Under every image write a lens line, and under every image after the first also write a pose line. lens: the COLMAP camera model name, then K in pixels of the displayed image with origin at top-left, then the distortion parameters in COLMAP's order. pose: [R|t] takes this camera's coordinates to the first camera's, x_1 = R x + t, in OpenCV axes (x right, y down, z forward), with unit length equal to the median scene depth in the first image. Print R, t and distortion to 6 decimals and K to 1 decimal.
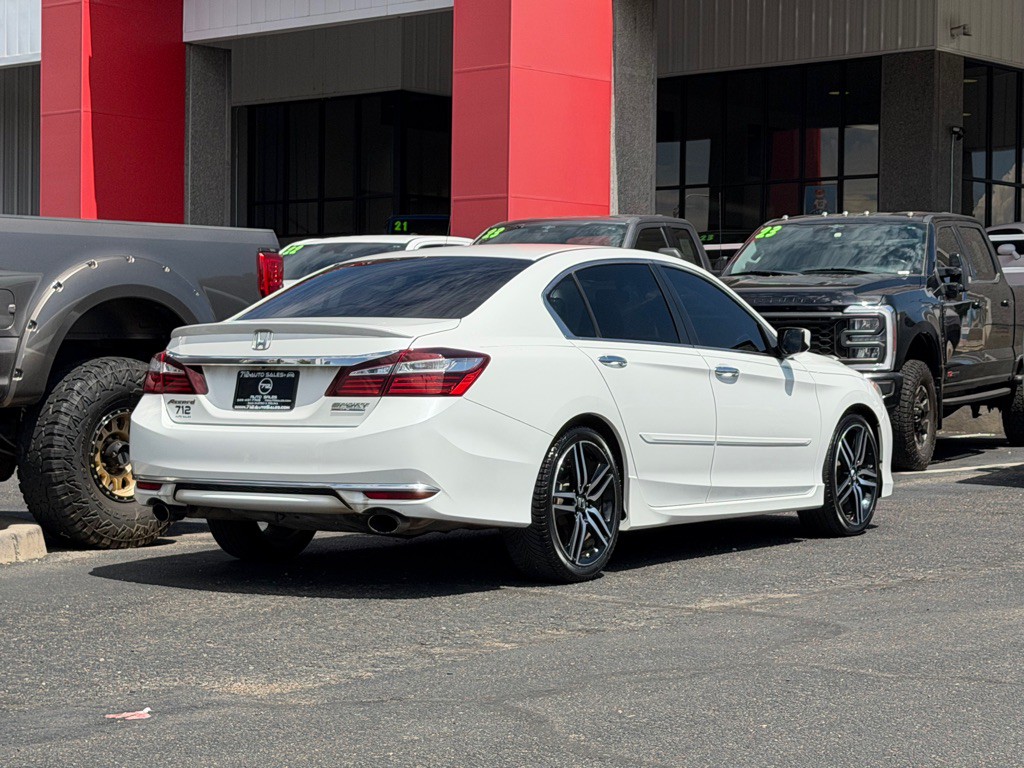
lens RADIAL K [[2294.9, 0, 512.4], [0, 2294.9, 381.1], [0, 0, 1]] dist [0.143566, 0.000000]
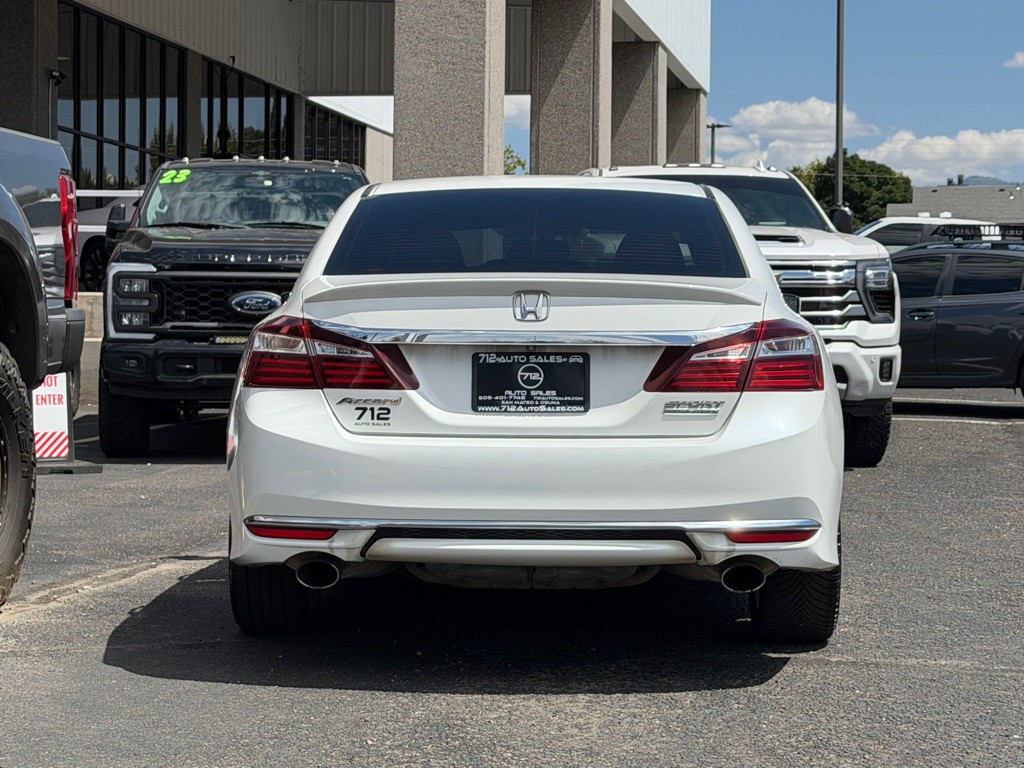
lens RADIAL K [[2294.9, 0, 509.3], [0, 2294.9, 360.7], [0, 0, 1]] dist [0.143566, 0.000000]
pose [[0.856800, -0.004143, 0.515632, -0.429556], [0.000458, 0.999973, 0.007273, -0.006732], [-0.515649, -0.005995, 0.856779, 0.419021]]
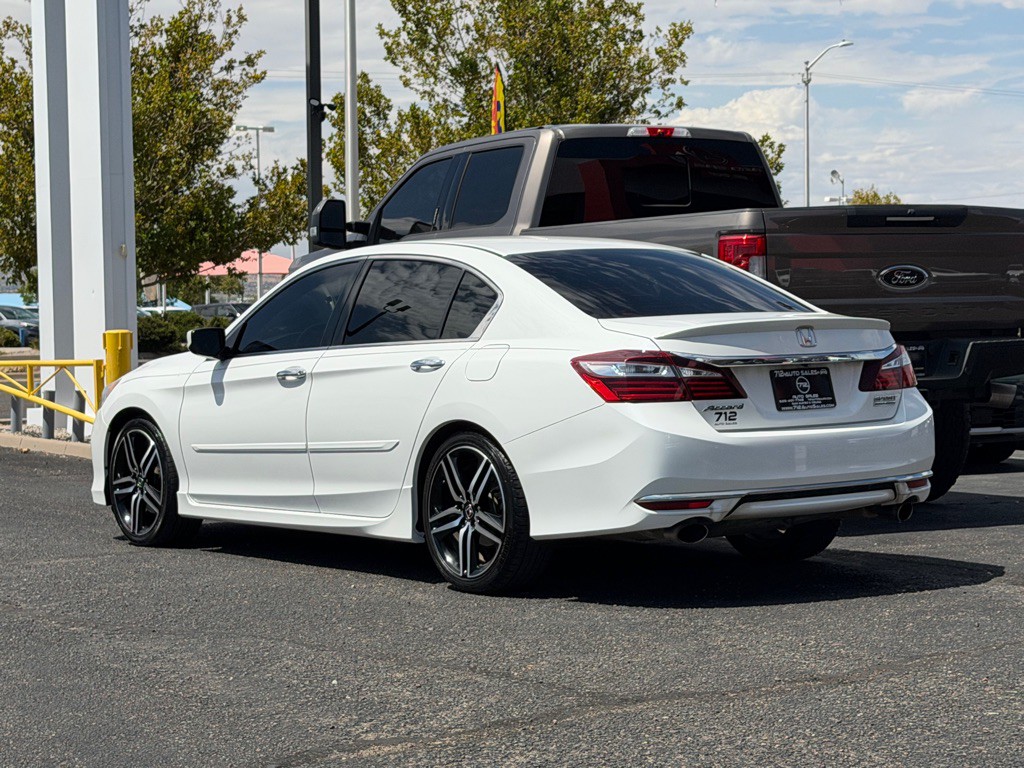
lens RADIAL K [[2294.9, 0, 506.2], [0, 2294.9, 376.3], [0, 0, 1]] dist [0.143566, 0.000000]
pose [[0.357819, -0.042072, 0.932843, -0.994611], [0.032457, 0.998941, 0.032603, -0.034863], [-0.933227, 0.018611, 0.358806, 0.734348]]
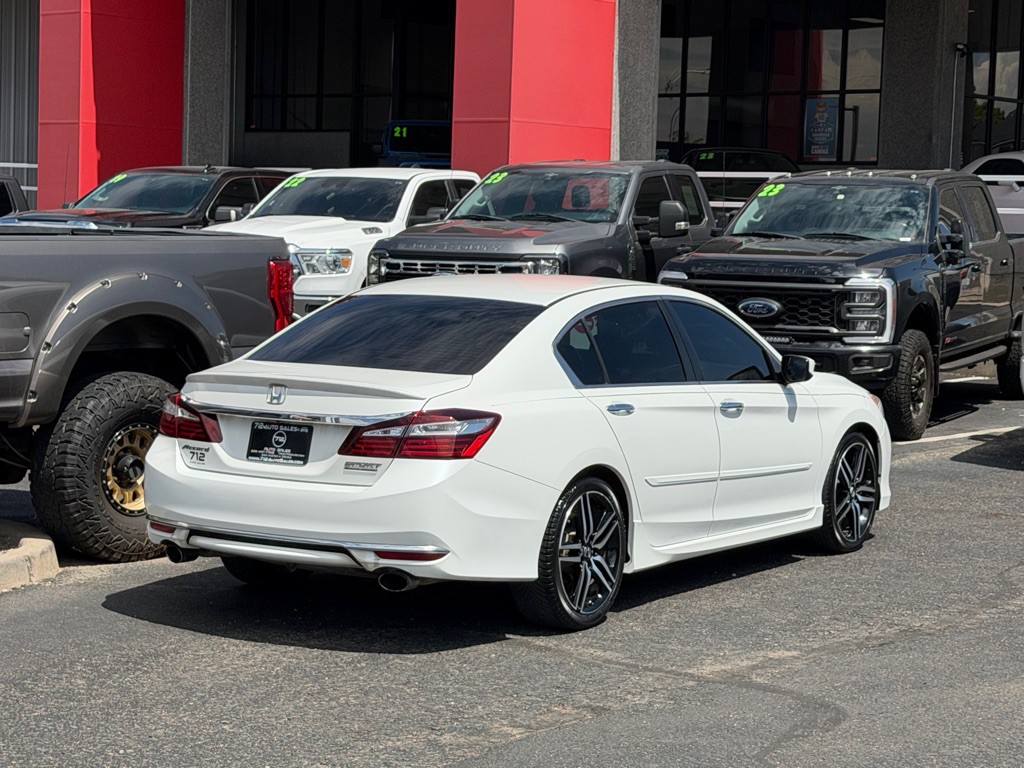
lens RADIAL K [[2294.9, 0, 506.2], [0, 2294.9, 384.9], [0, 0, 1]] dist [0.143566, 0.000000]
pose [[0.999786, 0.020522, 0.002462, -0.009645], [-0.020639, 0.997603, 0.066041, -0.086484], [-0.001101, -0.066077, 0.997814, -0.011573]]
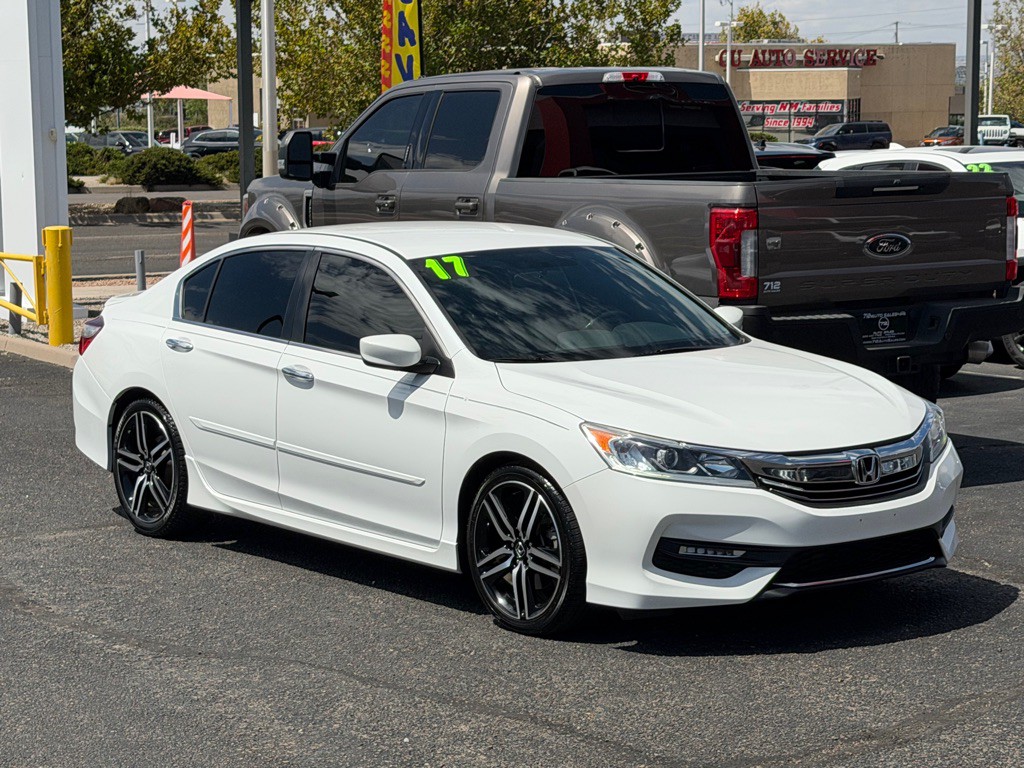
lens RADIAL K [[2294.9, 0, 494.0], [0, 2294.9, 380.7], [0, 0, 1]] dist [0.143566, 0.000000]
pose [[0.312011, -0.122436, 0.942156, -1.025022], [0.028045, 0.992416, 0.119680, -0.120313], [-0.949664, -0.010919, 0.313079, 0.784768]]
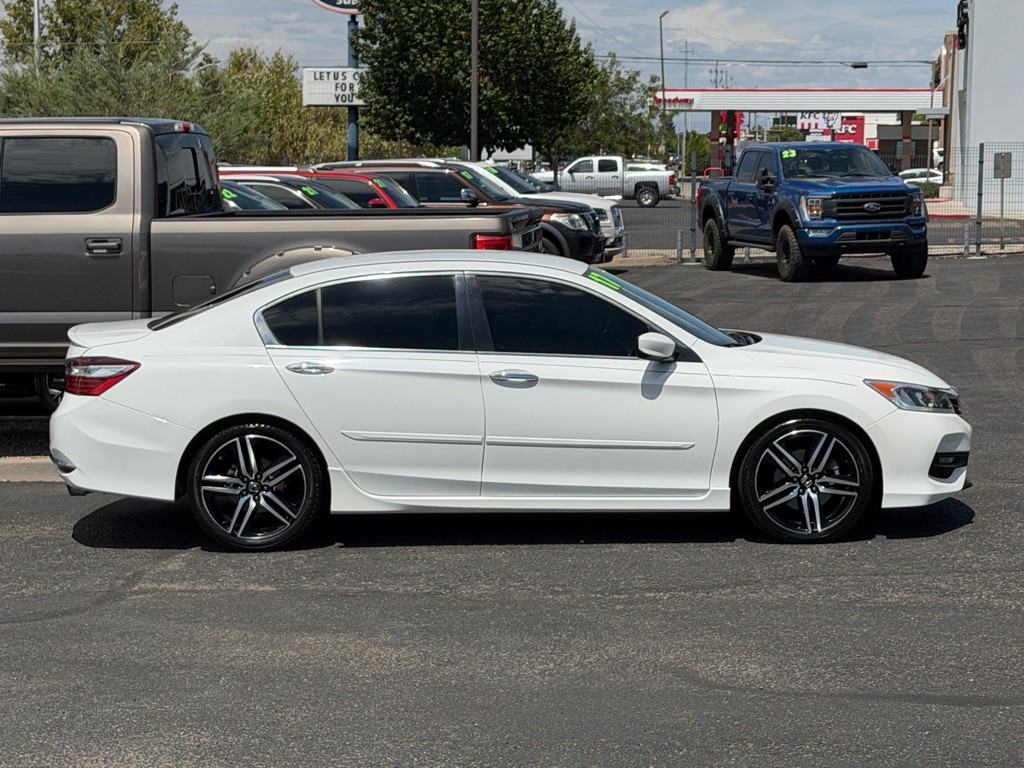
lens RADIAL K [[2294.9, 0, 523.2], [0, 2294.9, 383.1], [0, 0, 1]] dist [0.143566, 0.000000]
pose [[-0.569628, -0.089670, 0.816996, -1.079632], [0.013619, 0.992864, 0.118469, -0.142864], [-0.821790, 0.078610, -0.564342, 1.841402]]
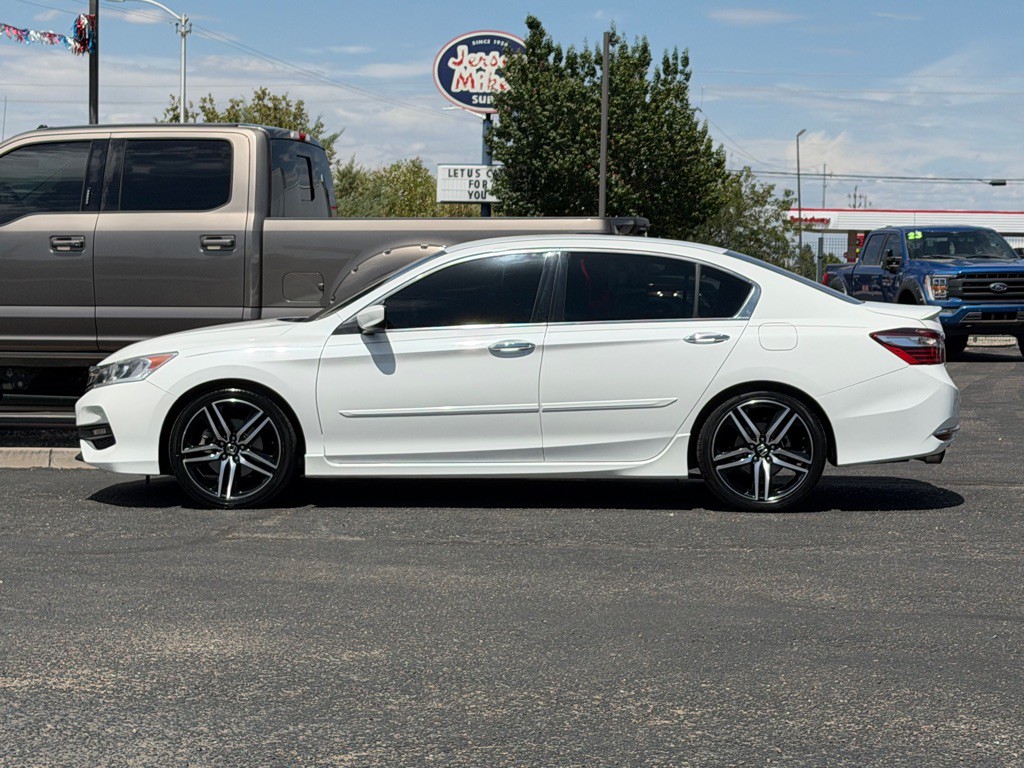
lens RADIAL K [[2294.9, 0, 508.0], [0, 2294.9, 384.0], [0, 0, 1]] dist [0.143566, 0.000000]
pose [[-0.512665, -0.052431, 0.856987, -1.111474], [-0.001502, 0.998187, 0.060171, -0.059042], [-0.858588, 0.029561, -0.511814, 1.835366]]
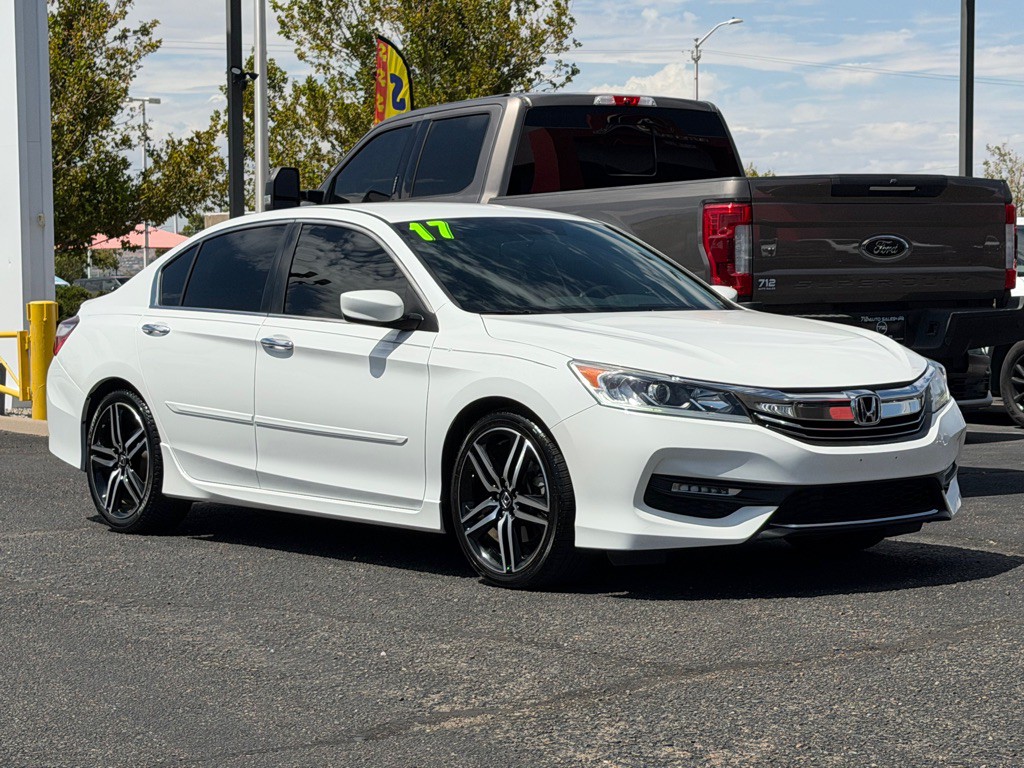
lens RADIAL K [[2294.9, 0, 515.6], [0, 2294.9, 385.2], [0, 0, 1]] dist [0.143566, 0.000000]
pose [[0.301956, -0.054624, 0.951756, -0.998437], [0.028466, 0.998429, 0.048271, -0.032337], [-0.952897, 0.012517, 0.303037, 0.791221]]
